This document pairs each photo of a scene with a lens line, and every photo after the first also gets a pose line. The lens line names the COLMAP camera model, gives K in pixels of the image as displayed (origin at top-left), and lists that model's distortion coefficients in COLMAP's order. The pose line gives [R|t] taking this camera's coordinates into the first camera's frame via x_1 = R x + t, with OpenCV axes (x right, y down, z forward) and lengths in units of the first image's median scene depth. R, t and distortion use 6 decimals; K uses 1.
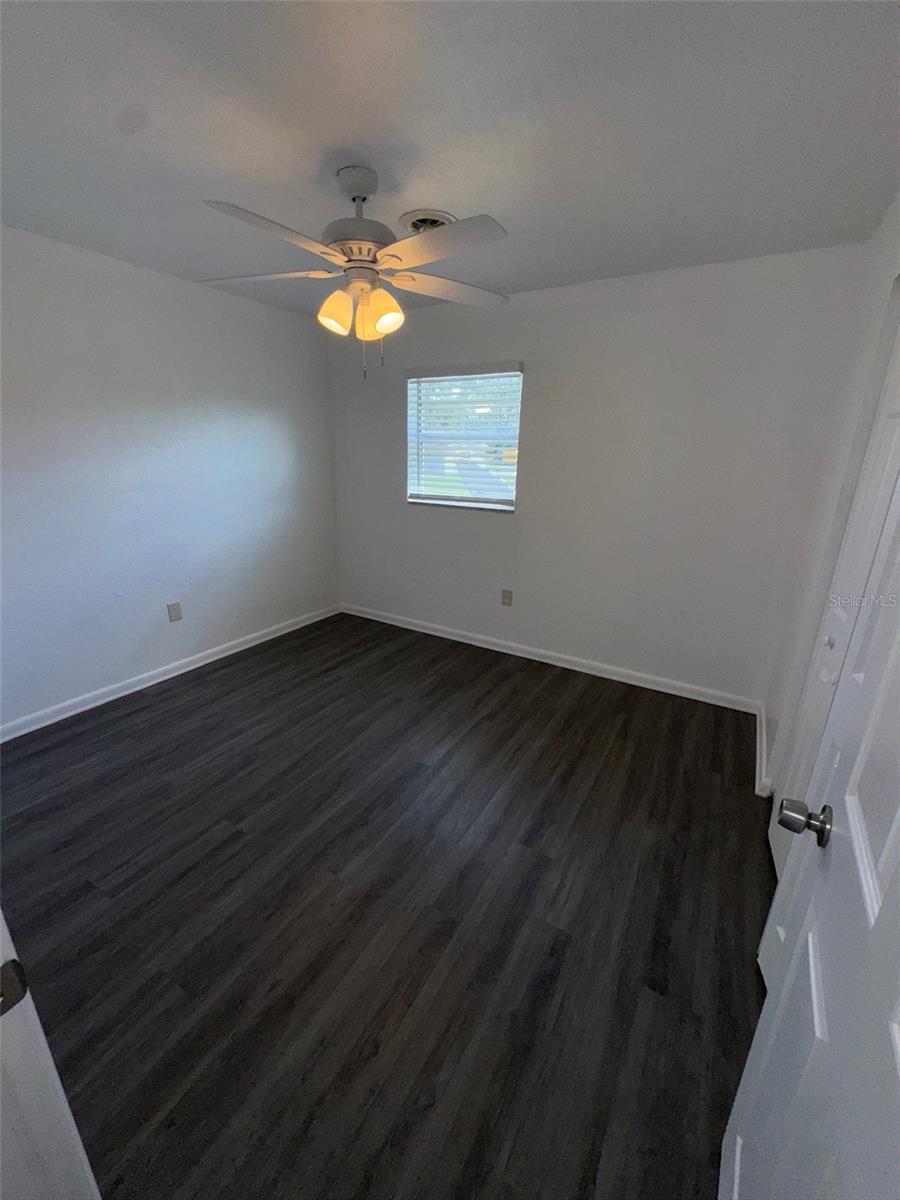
lens RADIAL K [[482.1, 0, 456.3], [0, 482.1, 600.3], [0, 0, 1]] dist [-0.002954, -0.000136]
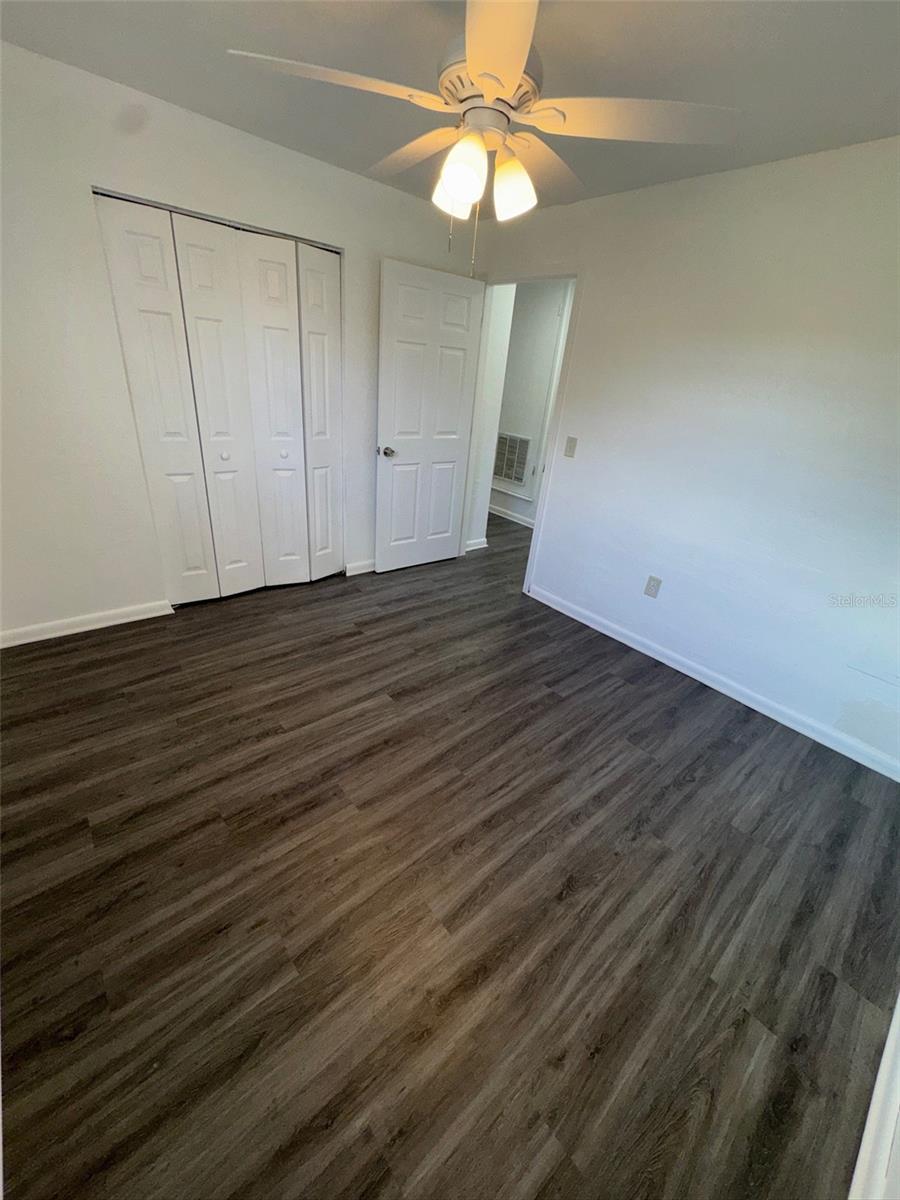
lens RADIAL K [[482.1, 0, 456.3], [0, 482.1, 600.3], [0, 0, 1]] dist [-0.002954, -0.000136]
pose [[-0.942169, -0.235271, 0.238674, -0.391542], [-0.014247, 0.739640, 0.672852, -0.490751], [-0.334835, 0.630540, -0.700218, 1.550226]]
